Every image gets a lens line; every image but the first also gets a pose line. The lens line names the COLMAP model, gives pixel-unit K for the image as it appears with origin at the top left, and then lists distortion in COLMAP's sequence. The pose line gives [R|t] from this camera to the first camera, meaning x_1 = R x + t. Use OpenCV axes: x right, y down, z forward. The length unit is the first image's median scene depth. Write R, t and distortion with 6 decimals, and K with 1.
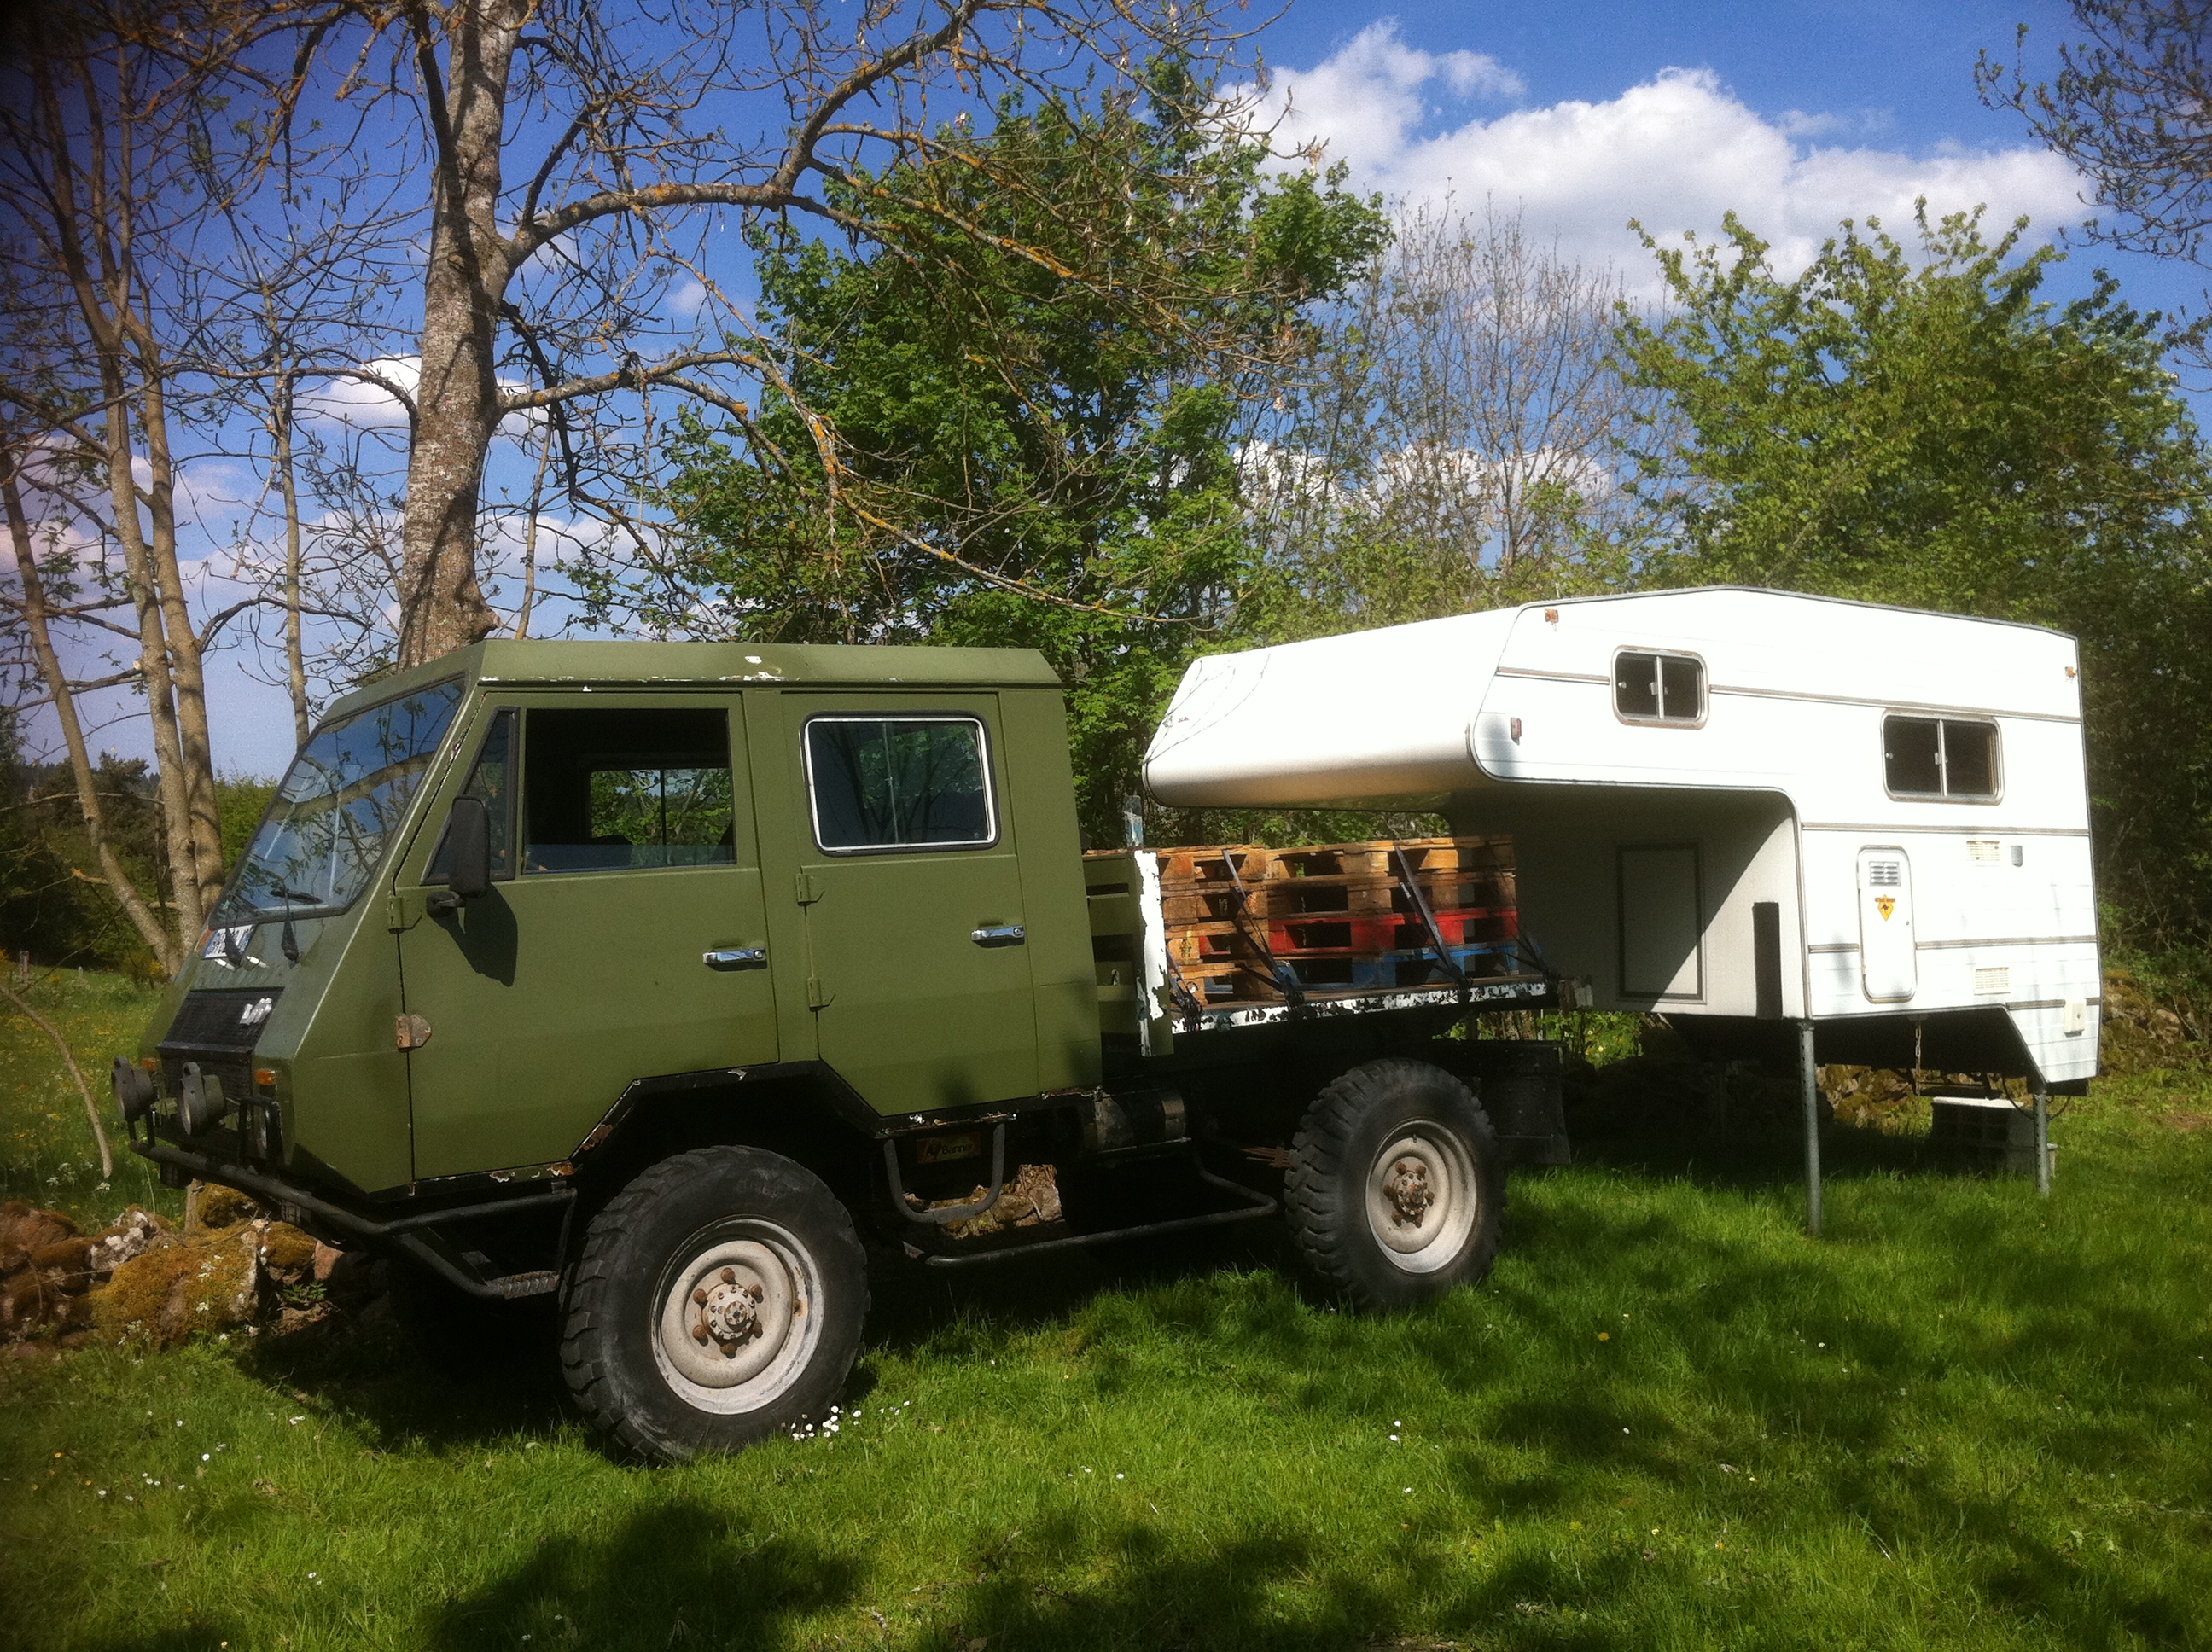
lens RADIAL K [[2102.9, 0, 1106.0], [0, 2102.9, 826.0], [0, 0, 1]] dist [0.112418, -0.262178]
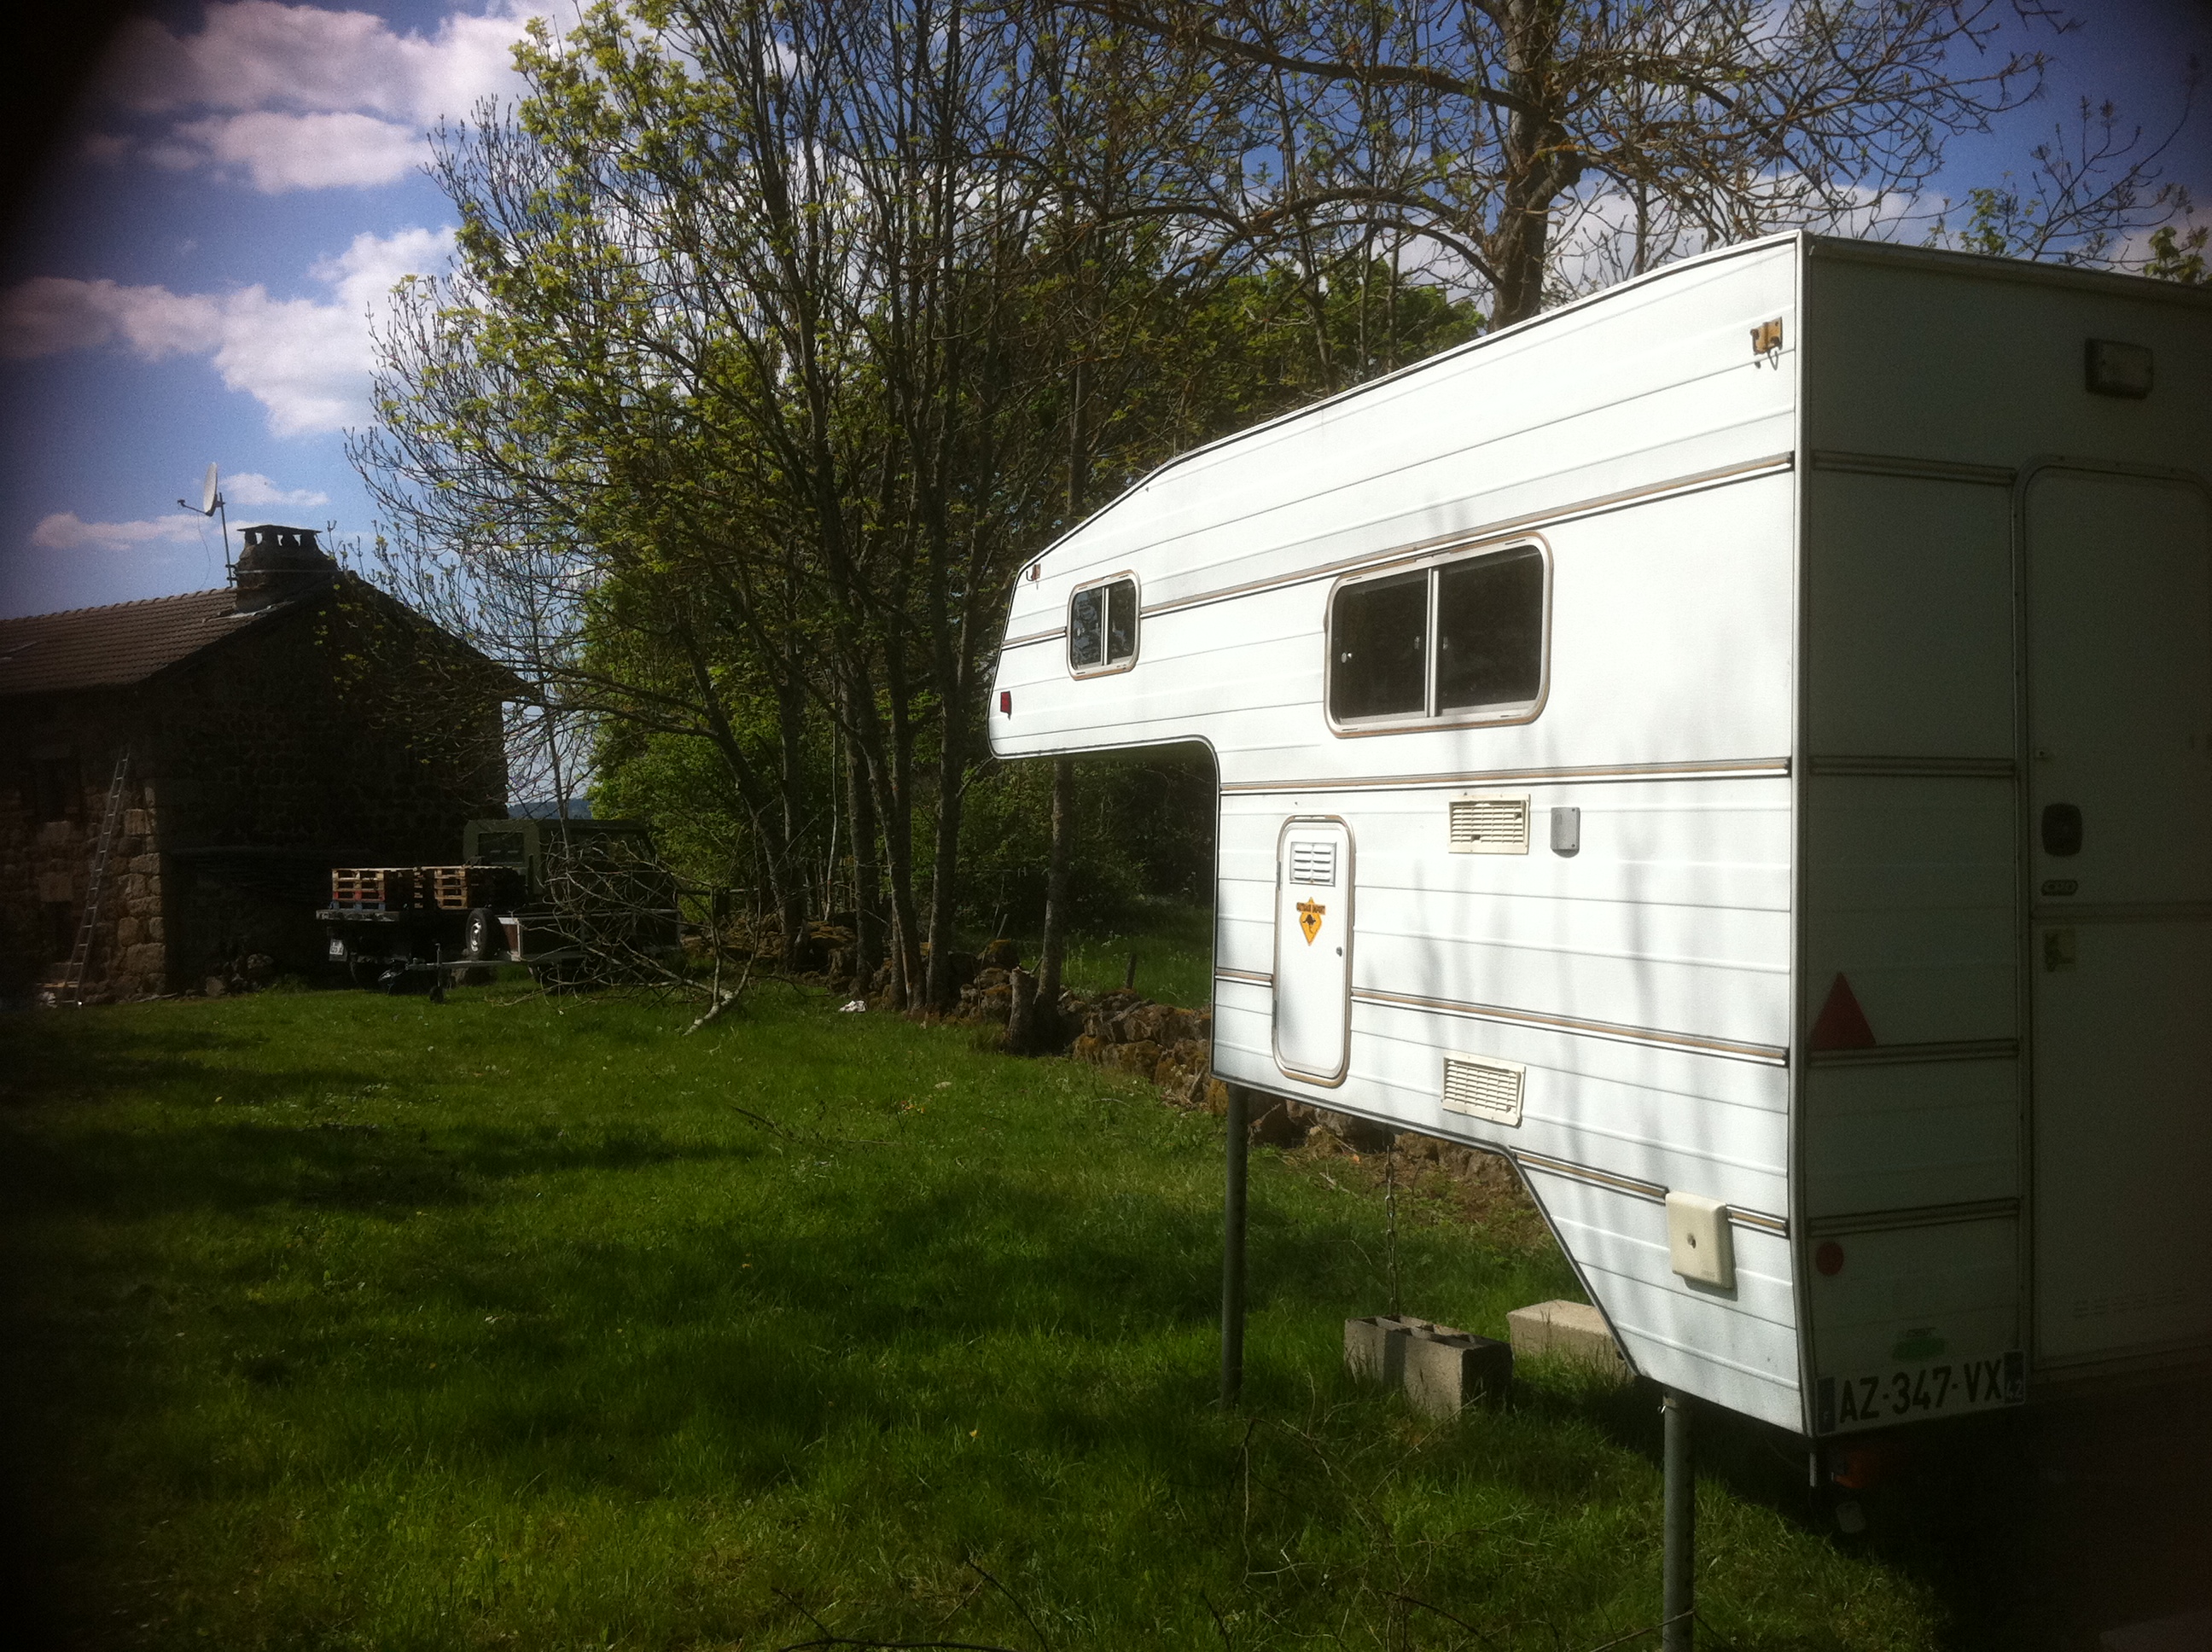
lens RADIAL K [[2067.5, 0, 1106.0], [0, 2067.5, 826.0], [0, 0, 1]] dist [0.156928, -0.444866]
pose [[-0.254614, 0.013864, -0.966943, 1.098703], [0.045260, 0.998972, 0.002405, 0.009412], [0.965983, -0.043151, -0.254980, 1.282234]]
